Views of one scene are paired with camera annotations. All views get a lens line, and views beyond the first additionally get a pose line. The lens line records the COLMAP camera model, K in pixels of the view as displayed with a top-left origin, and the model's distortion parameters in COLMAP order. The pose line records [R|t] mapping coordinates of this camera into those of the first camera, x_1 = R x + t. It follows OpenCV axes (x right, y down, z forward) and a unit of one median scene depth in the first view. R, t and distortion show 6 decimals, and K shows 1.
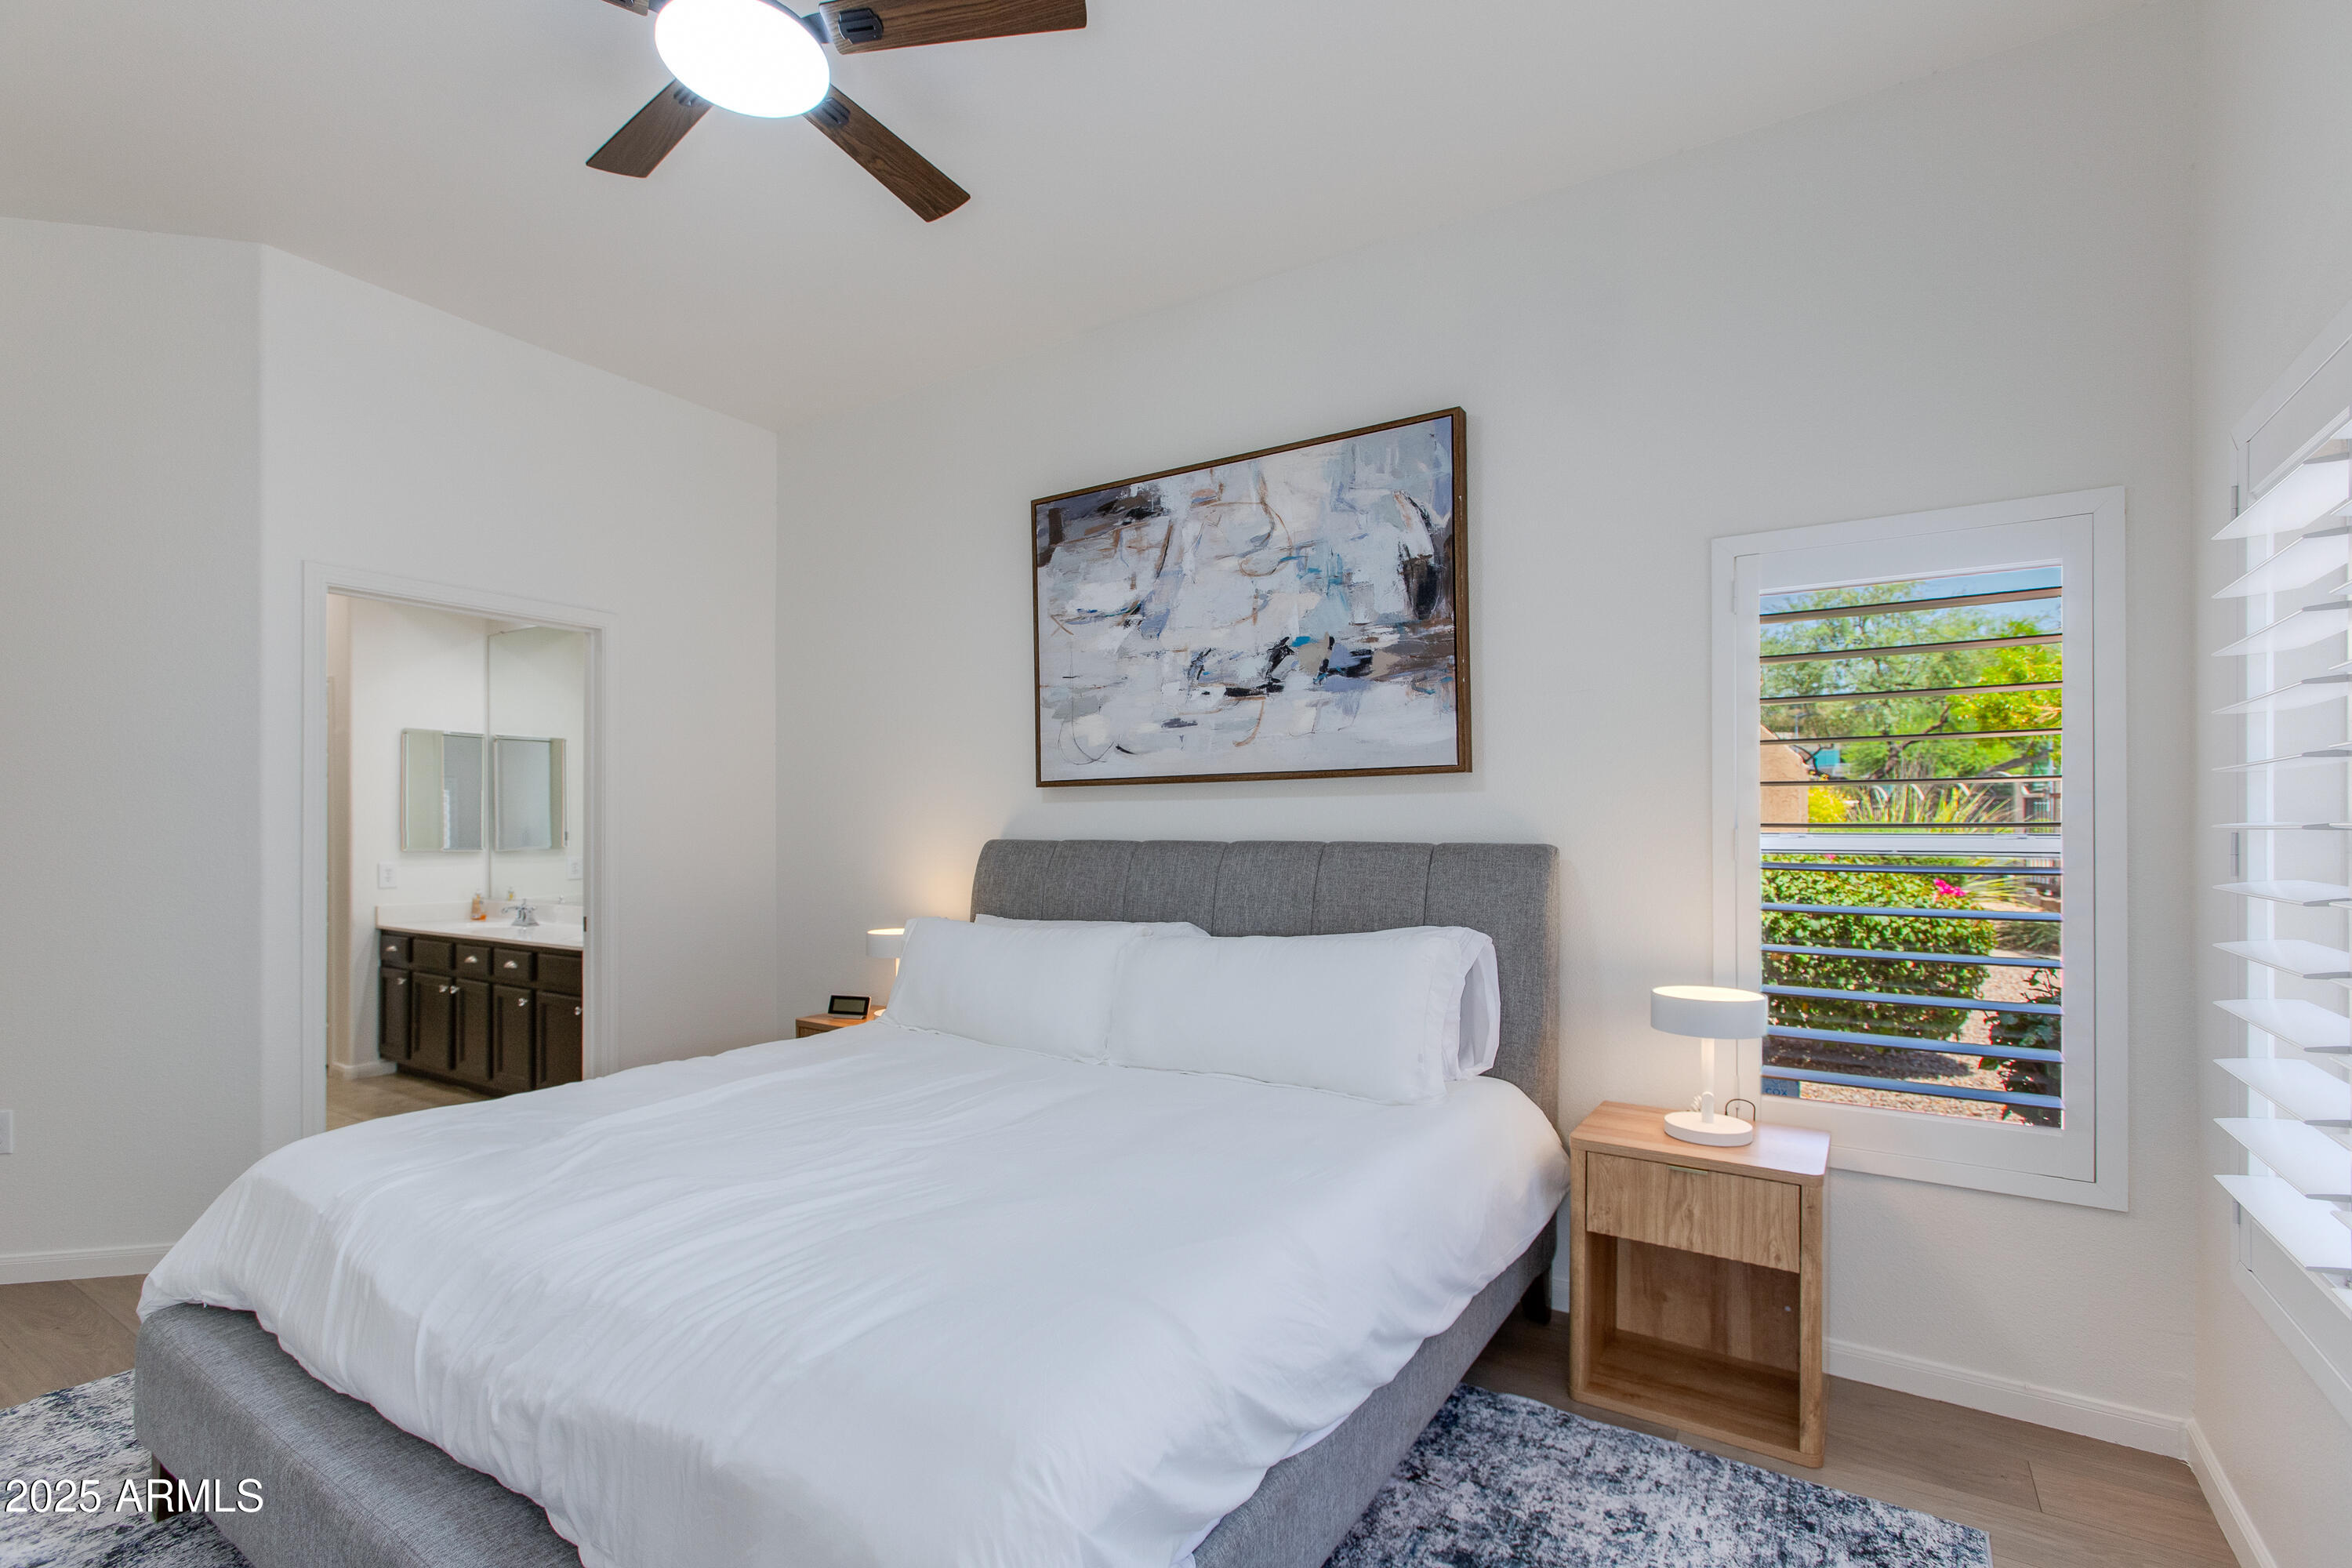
lens RADIAL K [[1075.3, 0, 1171.8], [0, 1075.3, 843.2], [0, 0, 1]] dist [-0.020119, 0.017235]
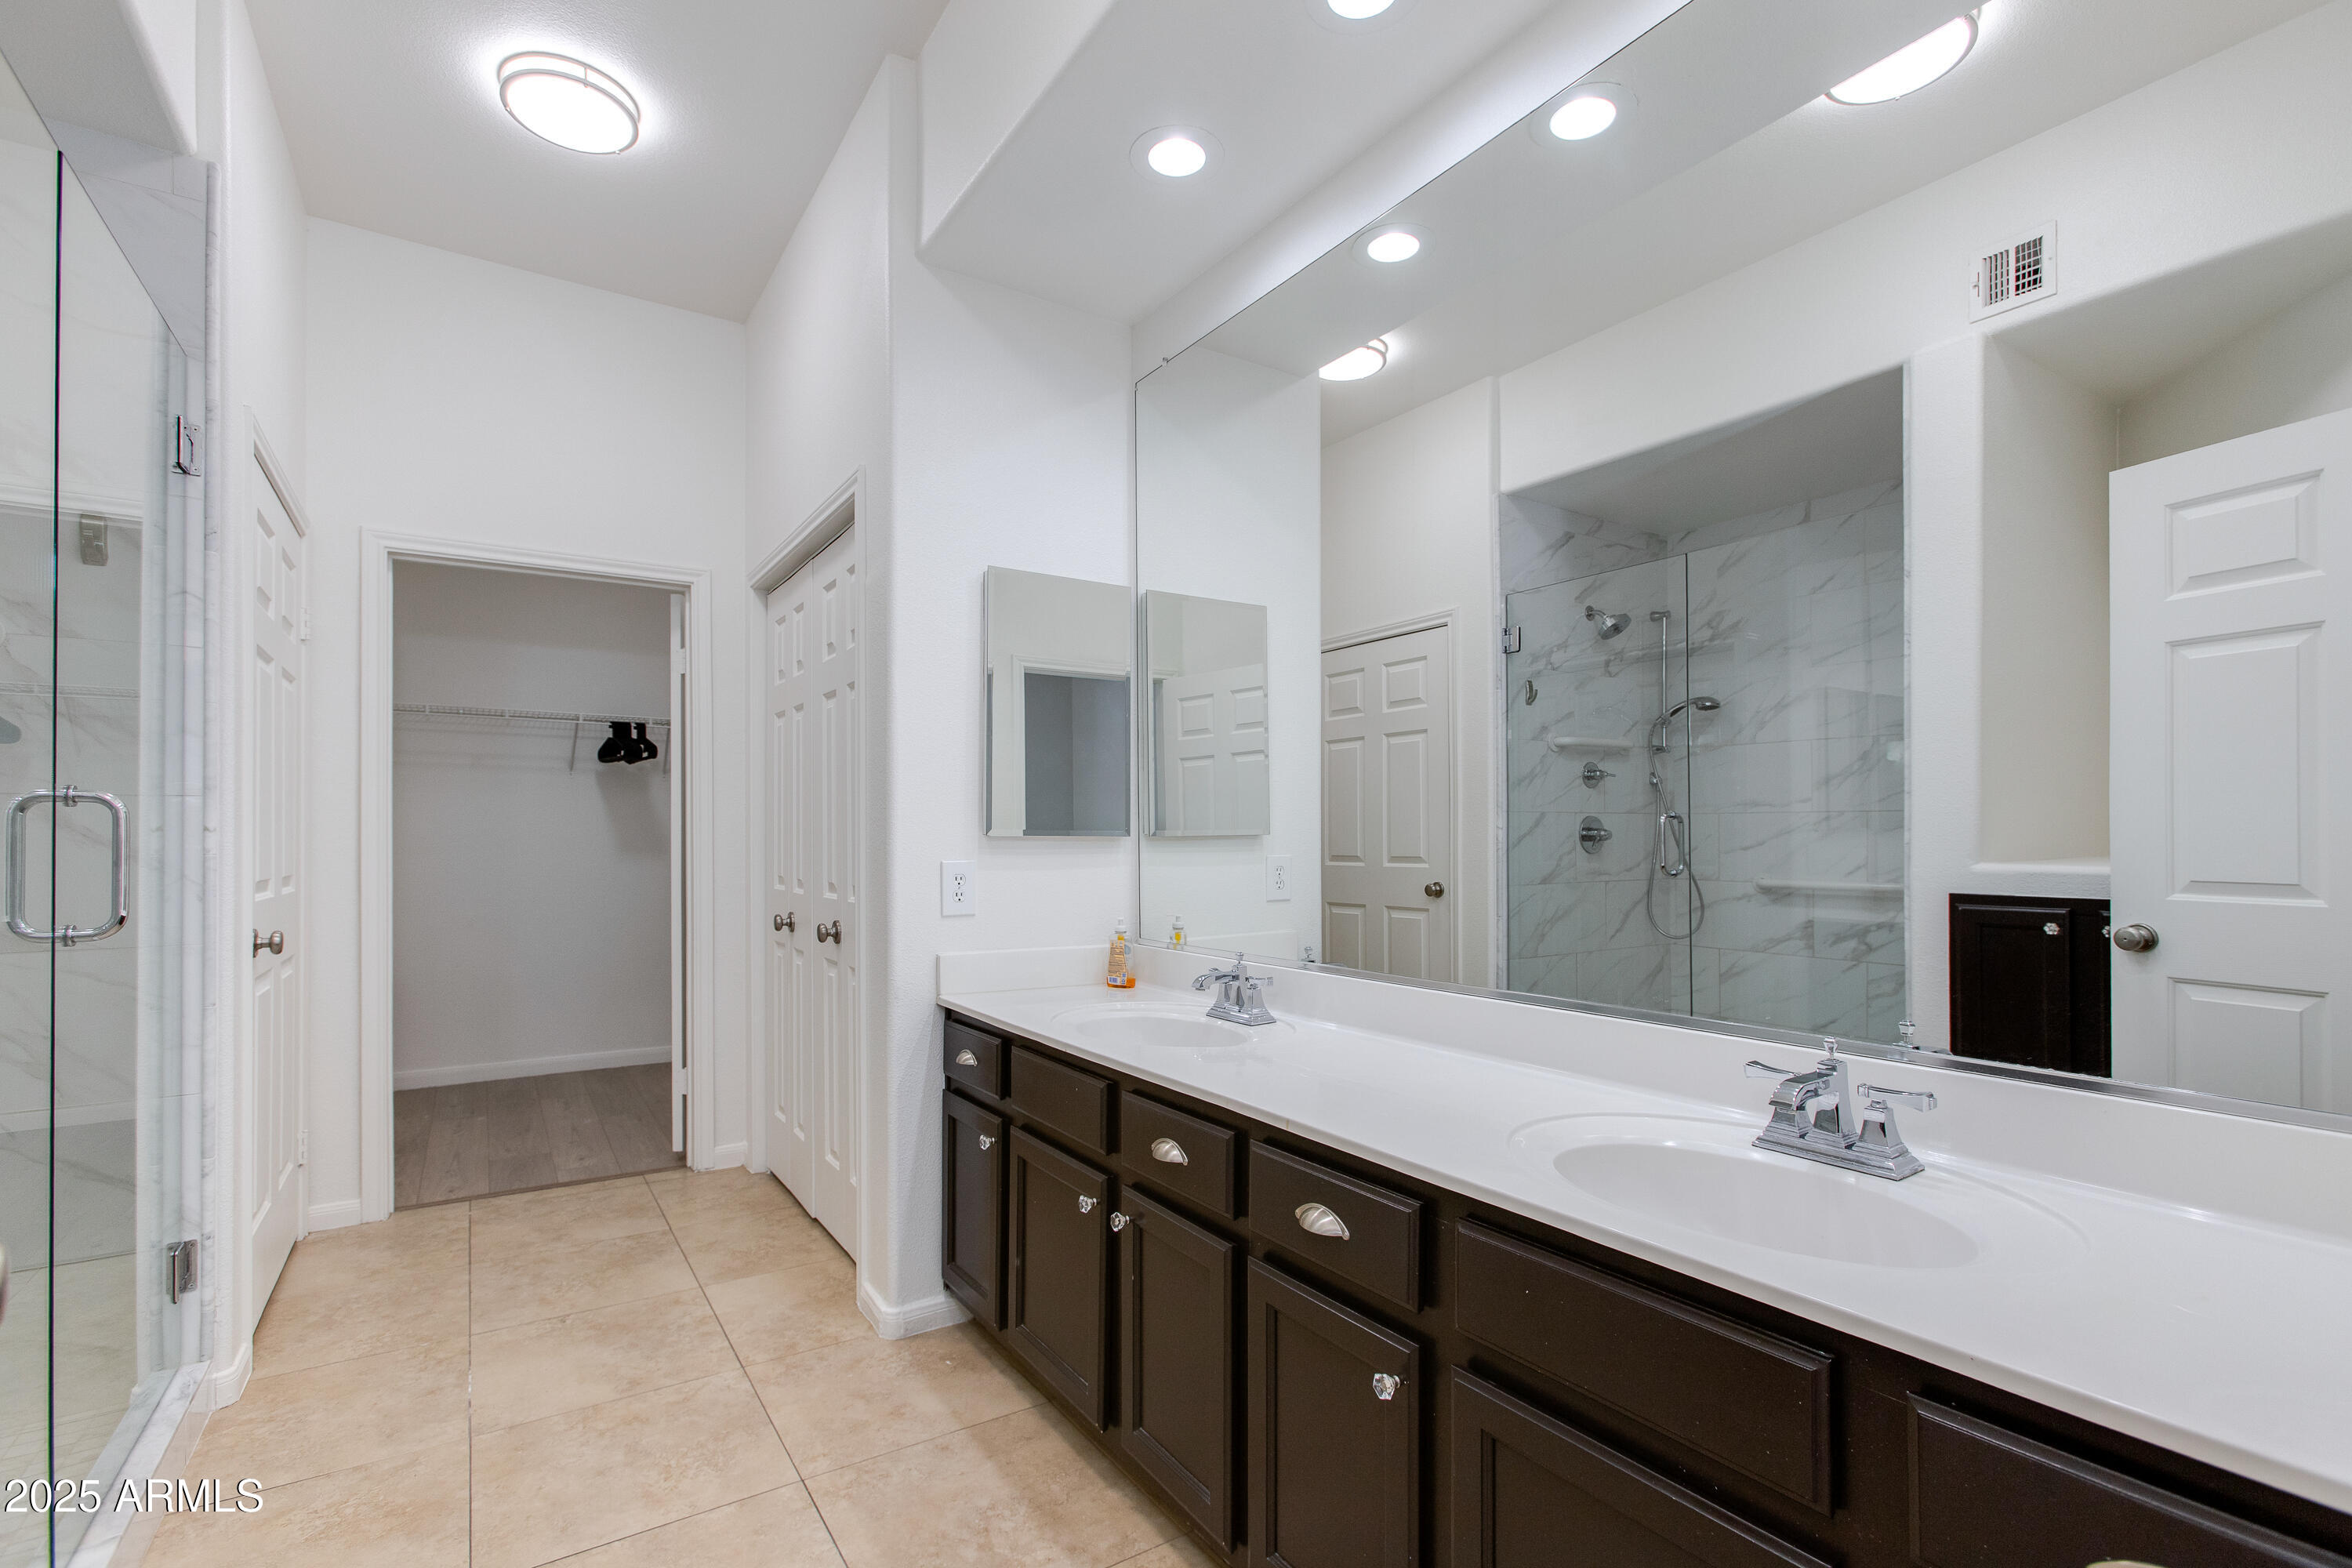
lens RADIAL K [[1055.8, 0, 1172.1], [0, 1055.8, 822.3], [0, 0, 1]] dist [-0.018826, 0.016697]
pose [[0.914150, -0.006072, -0.405330, -0.471858], [-0.000145, 0.999883, -0.015305, 0.008156], [0.405375, 0.014050, 0.914042, 0.630826]]
